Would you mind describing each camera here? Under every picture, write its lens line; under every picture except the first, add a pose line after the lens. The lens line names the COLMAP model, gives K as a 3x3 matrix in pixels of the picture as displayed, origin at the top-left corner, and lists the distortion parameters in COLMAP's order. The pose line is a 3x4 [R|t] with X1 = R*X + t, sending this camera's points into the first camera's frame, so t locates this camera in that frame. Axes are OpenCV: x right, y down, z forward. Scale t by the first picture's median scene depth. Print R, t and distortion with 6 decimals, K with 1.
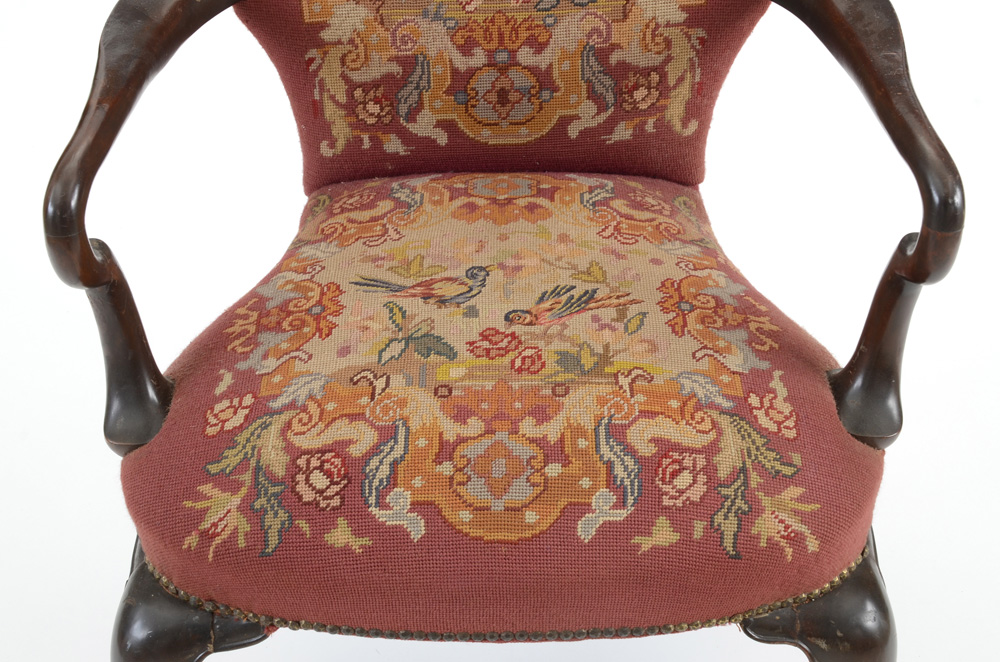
lens RADIAL K [[1685.3, 0, 494.6], [0, 1685.3, 335.4], [0, 0, 1]] dist [0.241053, 0.000000]
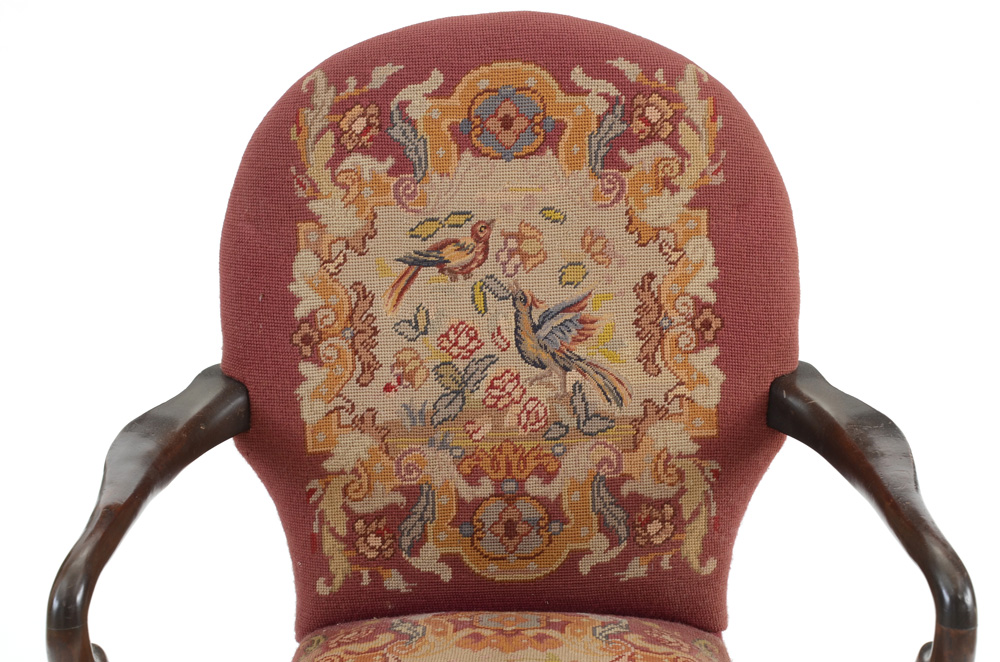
lens RADIAL K [[2262.8, 0, 496.1], [0, 2262.8, 339.3], [0, 0, 1]] dist [0.469043, 0.000000]
pose [[0.999990, 0.004406, -0.001124, -0.002390], [-0.004539, 0.952768, -0.303664, 0.153785], [-0.000268, 0.303666, 0.952779, -0.267098]]
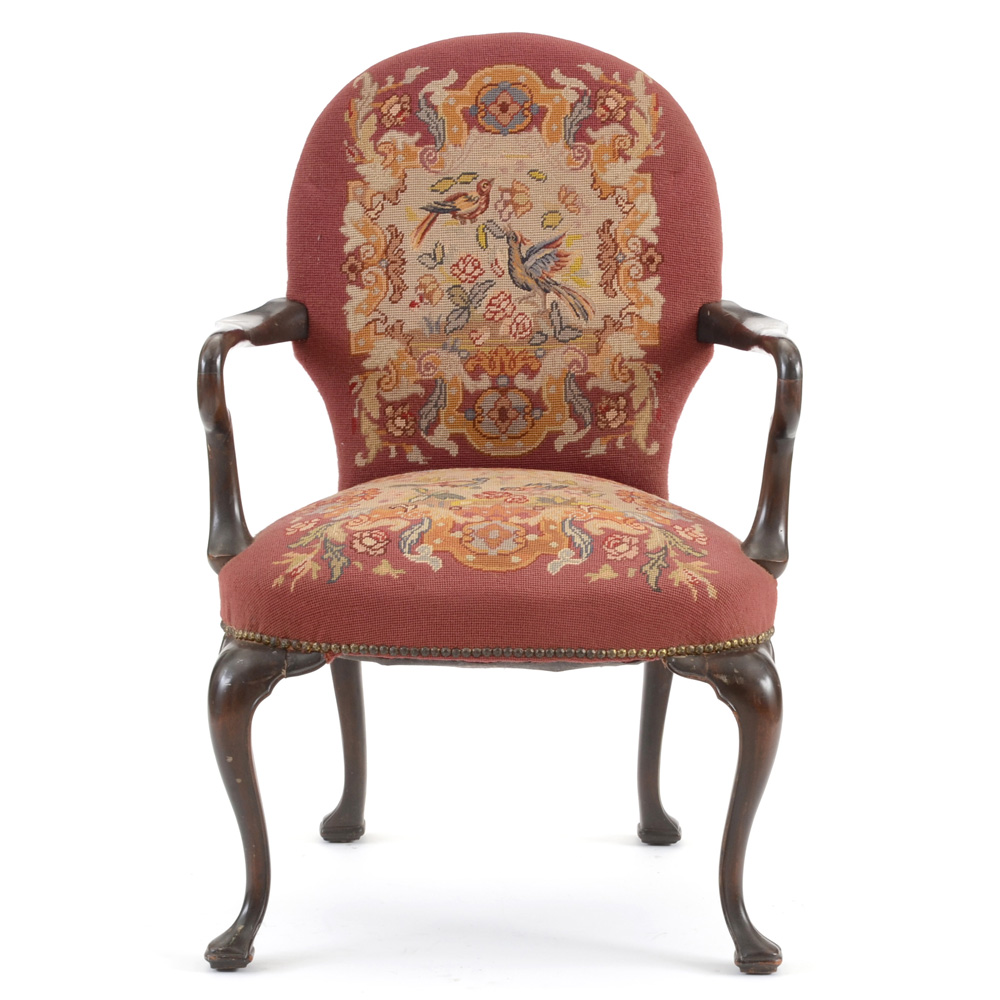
lens RADIAL K [[4700.2, 0, 510.0], [0, 4700.2, 492.8], [0, 0, 1]] dist [0.779054, 0.000000]
pose [[0.999837, 0.017190, -0.005567, 0.032132], [-0.017744, 0.875989, -0.482004, 1.683532], [-0.003409, 0.482025, 0.876151, -2.152633]]
